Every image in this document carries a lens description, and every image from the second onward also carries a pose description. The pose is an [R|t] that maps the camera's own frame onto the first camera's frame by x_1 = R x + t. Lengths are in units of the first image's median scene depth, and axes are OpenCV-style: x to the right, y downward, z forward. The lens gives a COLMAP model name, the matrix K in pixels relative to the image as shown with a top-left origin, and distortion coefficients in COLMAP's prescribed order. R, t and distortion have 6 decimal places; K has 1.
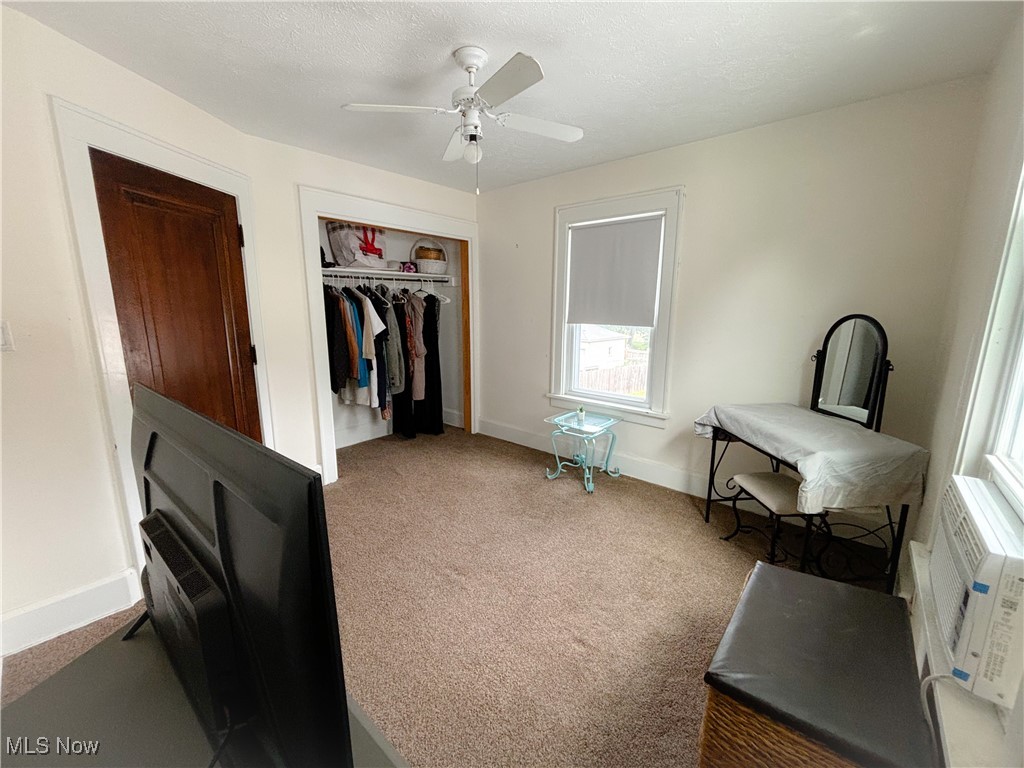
lens RADIAL K [[413.7, 0, 513.1], [0, 413.7, 383.1], [0, 0, 1]] dist [0.000670, 0.000025]
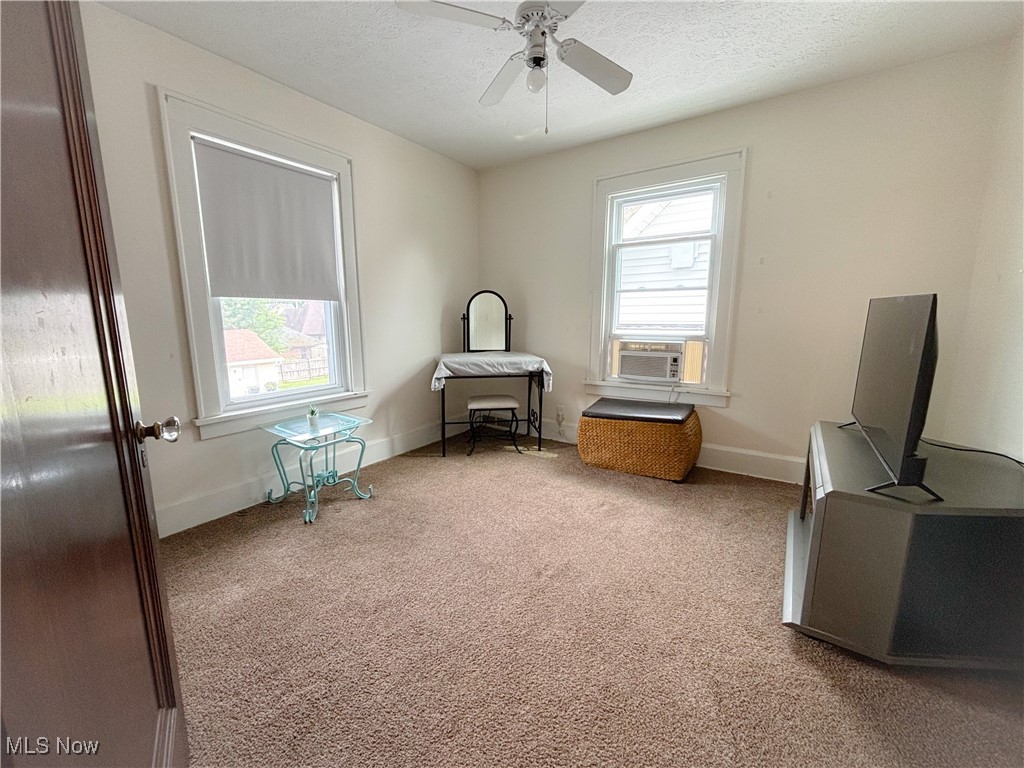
lens RADIAL K [[413.7, 0, 513.1], [0, 413.7, 383.1], [0, 0, 1]] dist [0.000670, 0.000025]
pose [[-0.133110, -0.166155, 0.977074, -0.666452], [0.179320, 0.965539, 0.188622, -0.068200], [-0.974744, 0.200316, -0.098728, 0.790677]]
